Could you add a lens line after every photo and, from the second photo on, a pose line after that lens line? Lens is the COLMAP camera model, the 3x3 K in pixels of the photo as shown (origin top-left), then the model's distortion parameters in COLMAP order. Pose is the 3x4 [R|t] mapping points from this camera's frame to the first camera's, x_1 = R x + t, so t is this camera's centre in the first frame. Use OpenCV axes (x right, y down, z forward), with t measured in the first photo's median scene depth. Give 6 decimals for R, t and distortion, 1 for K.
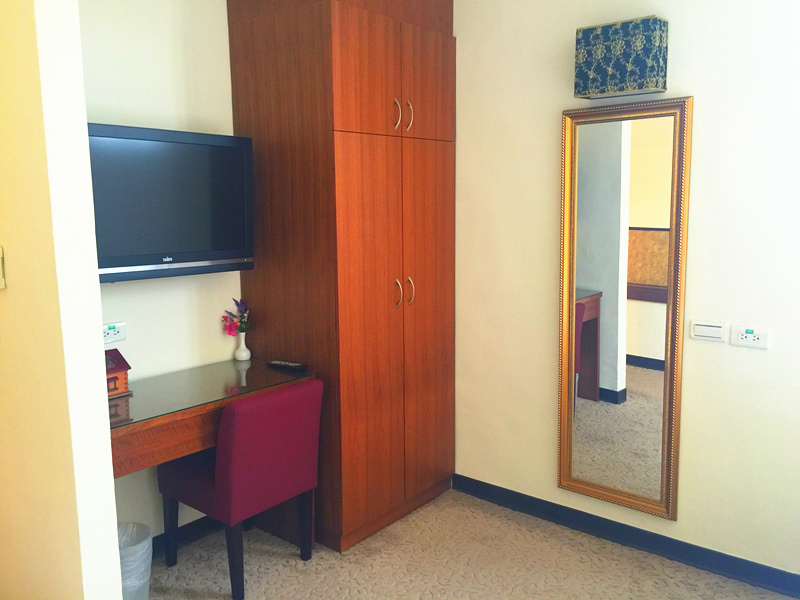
lens RADIAL K [[679.6, 0, 400.0], [0, 679.6, 300.0], [0, 0, 1]] dist [0.091915, -0.131173]
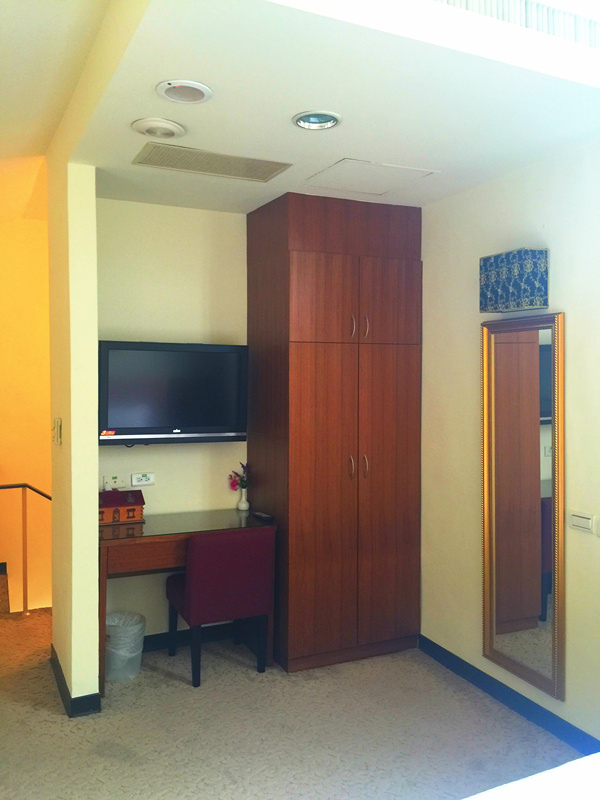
lens RADIAL K [[679.6, 0, 300.0], [0, 679.6, 400.0], [0, 0, 1]] dist [0.091915, -0.131173]
pose [[0.904023, 0.030055, -0.426425, 0.460327], [-0.076767, 0.992723, -0.092778, -0.009646], [0.420534, 0.116608, 0.899752, -0.173533]]
